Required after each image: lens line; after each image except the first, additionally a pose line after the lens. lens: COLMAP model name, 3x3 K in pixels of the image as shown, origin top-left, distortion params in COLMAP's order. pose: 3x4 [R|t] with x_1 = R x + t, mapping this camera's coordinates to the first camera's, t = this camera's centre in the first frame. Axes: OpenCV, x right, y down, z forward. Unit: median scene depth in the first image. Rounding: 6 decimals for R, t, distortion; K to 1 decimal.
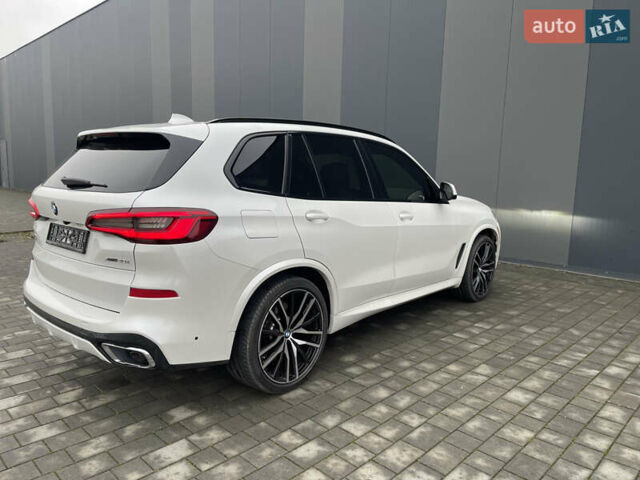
lens RADIAL K [[479.8, 0, 324.4], [0, 479.8, 239.8], [0, 0, 1]] dist [0.064438, -0.084173]
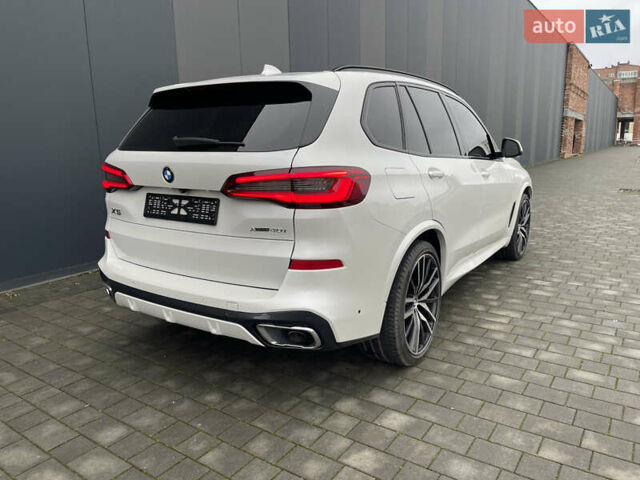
lens RADIAL K [[479.8, 0, 315.7], [0, 479.8, 240.7], [0, 0, 1]] dist [0.064438, -0.084173]
pose [[0.990947, -0.055869, 0.122075, -0.395735], [0.048730, 0.996965, 0.060707, 0.011995], [-0.125096, -0.054209, 0.990663, 0.114393]]
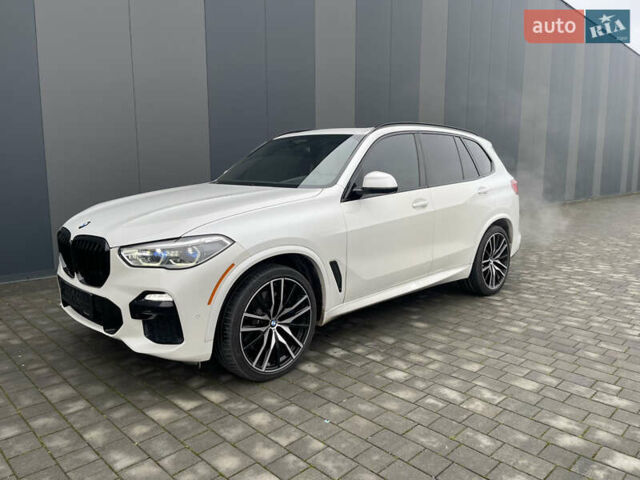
lens RADIAL K [[479.8, 0, 323.1], [0, 479.8, 237.9], [0, 0, 1]] dist [0.064438, -0.084173]
pose [[0.999052, -0.001722, -0.043495, 0.507366], [0.001756, 0.999998, 0.000751, -0.018102], [0.043494, -0.000827, 0.999053, 0.317414]]
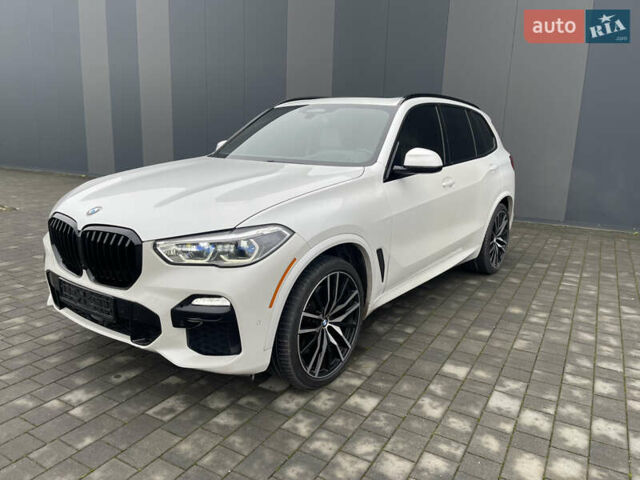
lens RADIAL K [[479.8, 0, 321.7], [0, 479.8, 236.4], [0, 0, 1]] dist [0.064438, -0.084173]
pose [[0.969024, -0.043546, 0.243097, -0.792680], [0.027148, 0.997149, 0.070405, -0.013365], [-0.245470, -0.061625, 0.967444, 0.070893]]
